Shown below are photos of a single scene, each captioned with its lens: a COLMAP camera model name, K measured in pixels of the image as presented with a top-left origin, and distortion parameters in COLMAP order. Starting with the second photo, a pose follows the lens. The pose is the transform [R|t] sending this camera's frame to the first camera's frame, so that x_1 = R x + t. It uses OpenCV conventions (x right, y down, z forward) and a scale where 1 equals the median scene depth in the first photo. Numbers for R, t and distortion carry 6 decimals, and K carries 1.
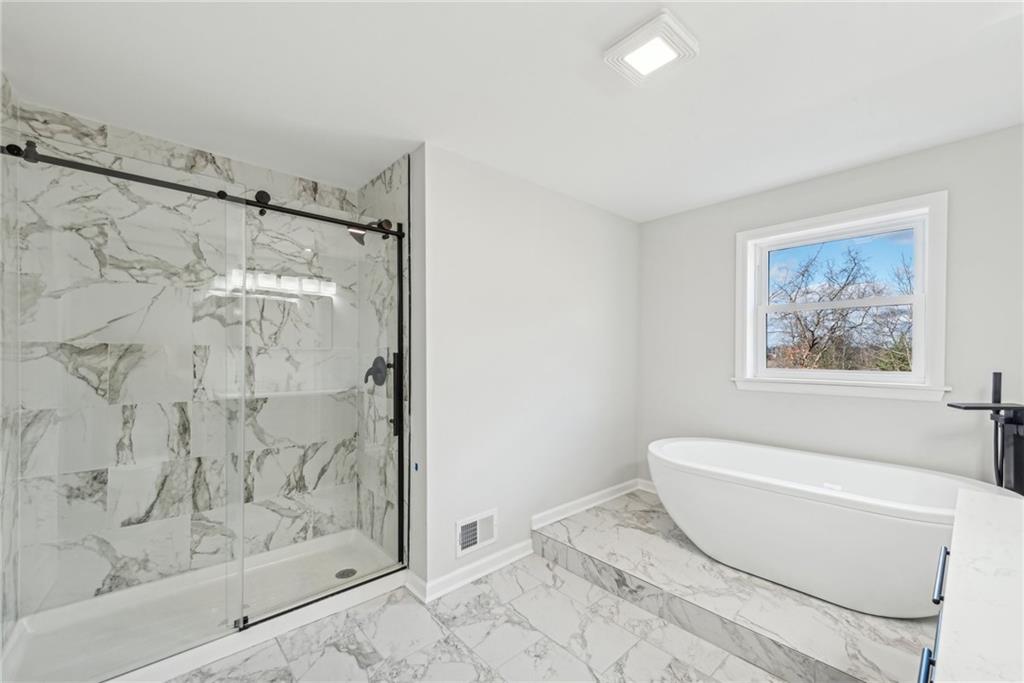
lens RADIAL K [[408.6, 0, 517.7], [0, 408.6, 355.1], [0, 0, 1]] dist [0.011599, -0.000229]
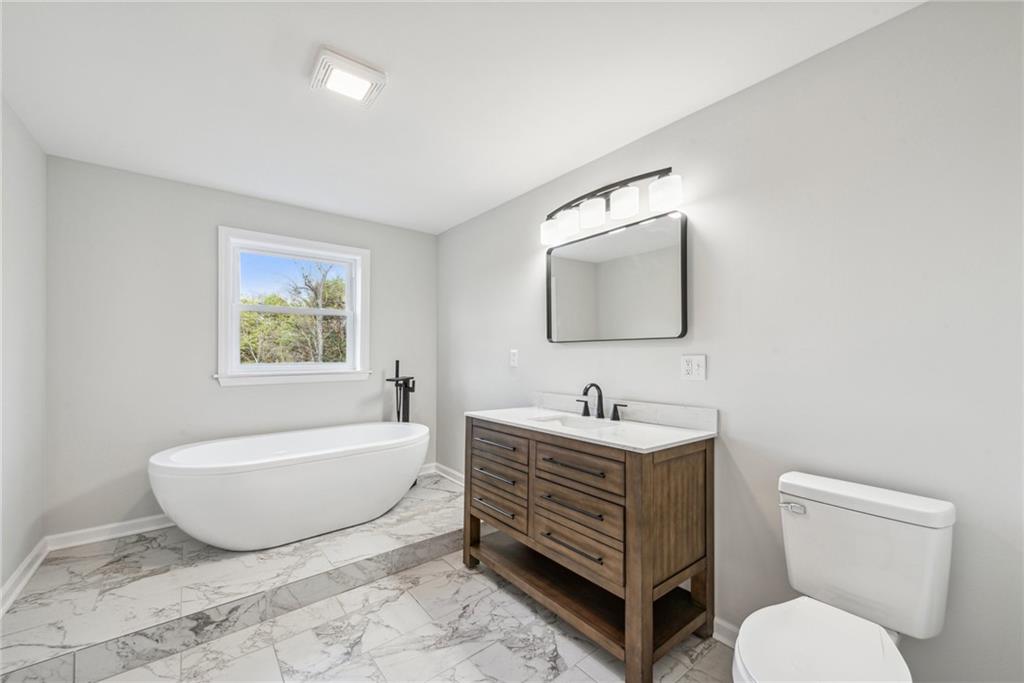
lens RADIAL K [[408.6, 0, 517.7], [0, 408.6, 355.1], [0, 0, 1]] dist [0.011599, -0.000229]
pose [[0.064949, -0.007892, 0.997857, -0.539788], [0.001641, 0.999968, 0.007802, 0.004535], [-0.997887, 0.001131, 0.064960, 0.315548]]
